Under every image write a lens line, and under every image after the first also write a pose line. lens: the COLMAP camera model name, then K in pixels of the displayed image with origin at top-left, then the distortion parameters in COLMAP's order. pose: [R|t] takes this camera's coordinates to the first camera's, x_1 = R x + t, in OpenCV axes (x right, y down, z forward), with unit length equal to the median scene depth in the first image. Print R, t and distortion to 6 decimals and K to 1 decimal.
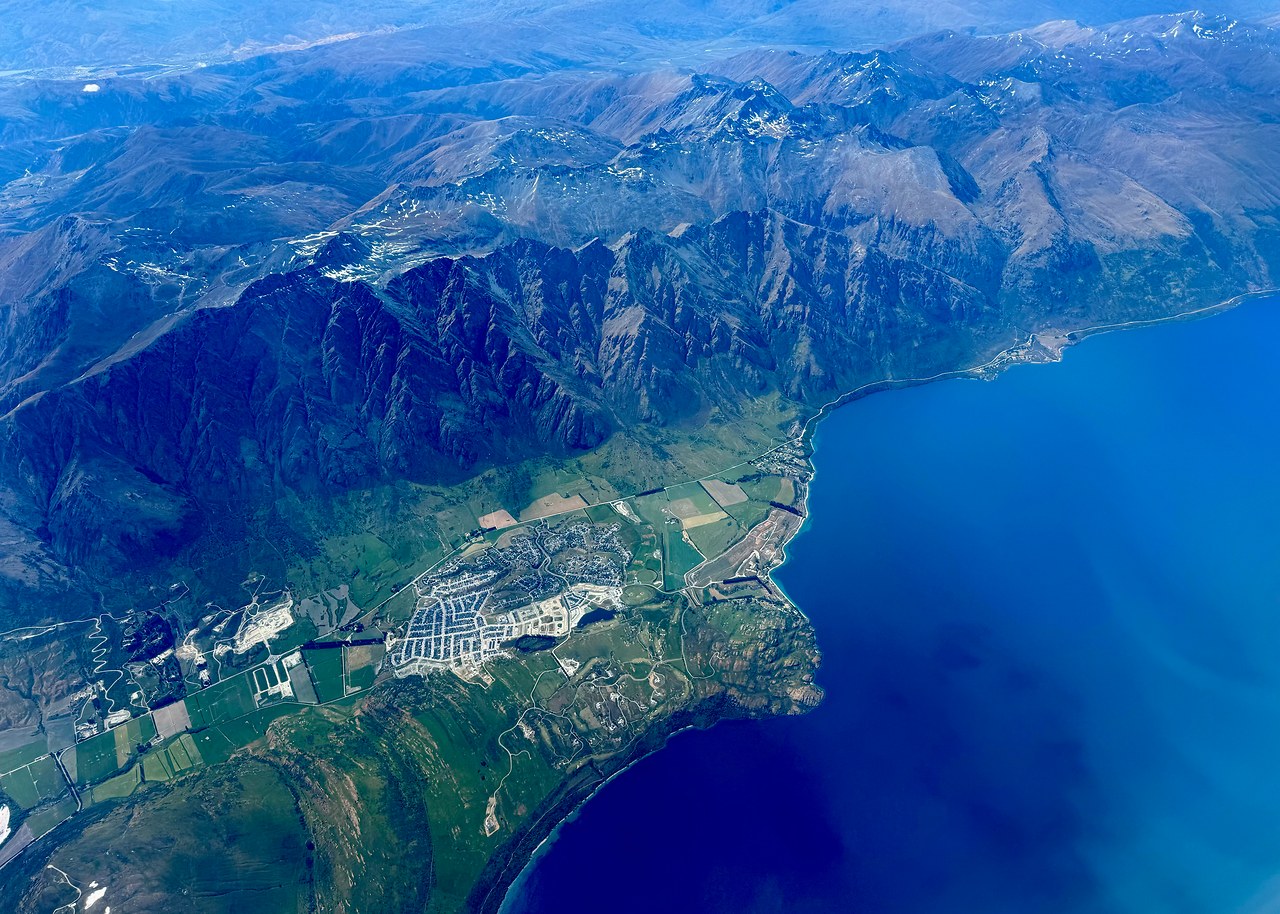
lens RADIAL K [[876.1, 0, 625.5], [0, 876.1, 458.0], [0, 0, 1]] dist [0.244197, -0.461572]
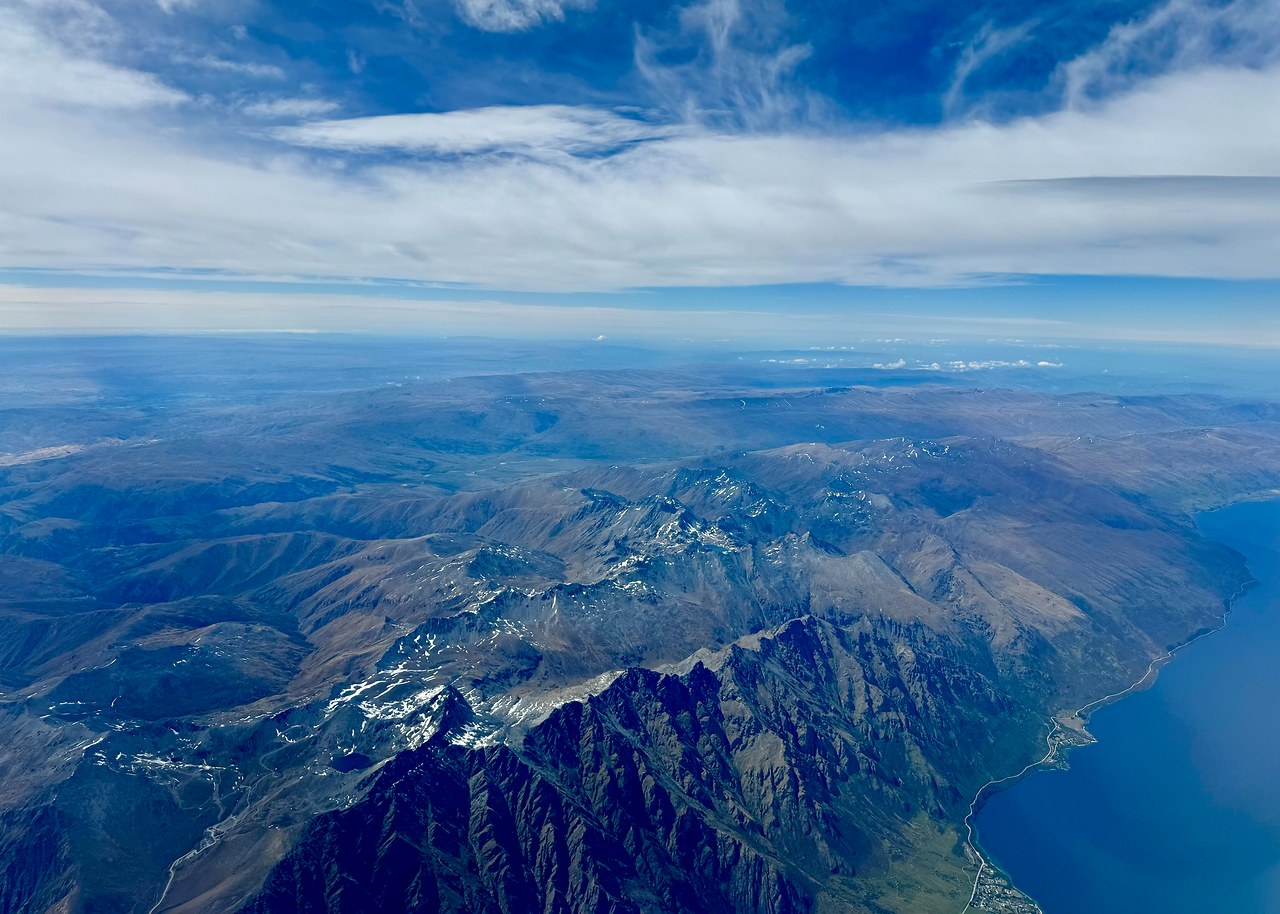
lens RADIAL K [[907.0, 0, 640.0], [0, 907.0, 457.0], [0, 0, 1]] dist [0.036505, -0.062362]
pose [[0.924141, -0.000436, 0.382052, -0.417509], [0.157430, 0.911589, -0.379764, -0.088543], [-0.348109, 0.411102, 0.842505, 0.144479]]
